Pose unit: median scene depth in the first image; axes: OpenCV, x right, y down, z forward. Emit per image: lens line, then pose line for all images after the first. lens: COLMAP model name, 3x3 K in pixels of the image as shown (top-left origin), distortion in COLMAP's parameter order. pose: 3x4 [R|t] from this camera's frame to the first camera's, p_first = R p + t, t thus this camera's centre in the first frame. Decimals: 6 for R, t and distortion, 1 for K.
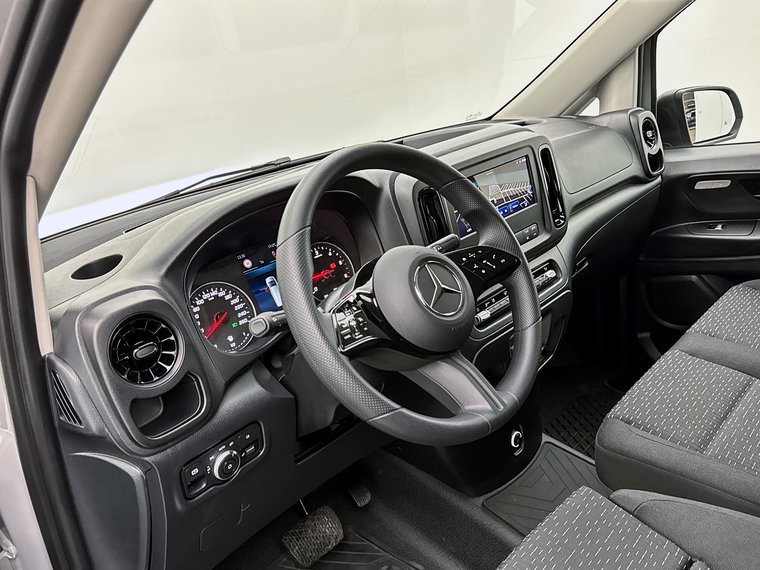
lens RADIAL K [[637.2, 0, 379.9], [0, 637.2, 285.8], [0, 0, 1]] dist [0.050192, -0.012603]
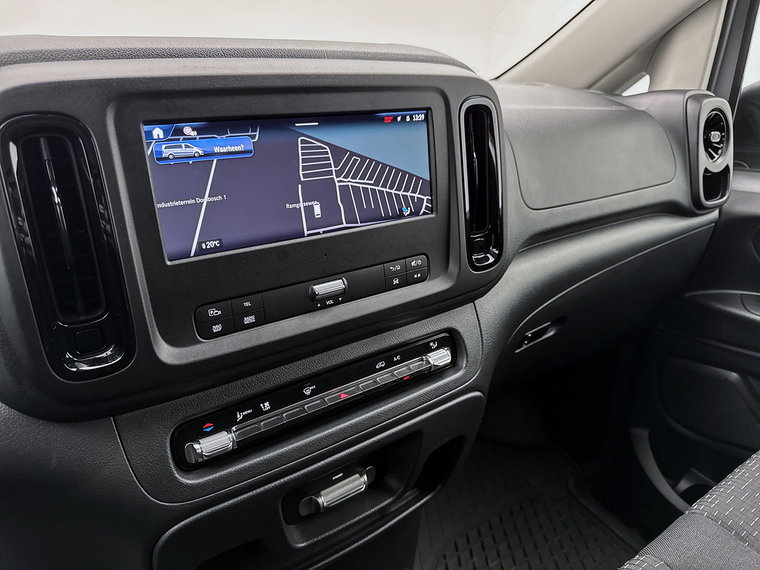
lens RADIAL K [[539.8, 0, 378.8], [0, 539.8, 291.6], [0, 0, 1]] dist [0.009801, -0.023135]
pose [[0.971165, 0.203570, -0.124089, 0.210675], [-0.194740, 0.977613, 0.079685, -0.075626], [0.137532, -0.053222, 0.989066, 0.462795]]
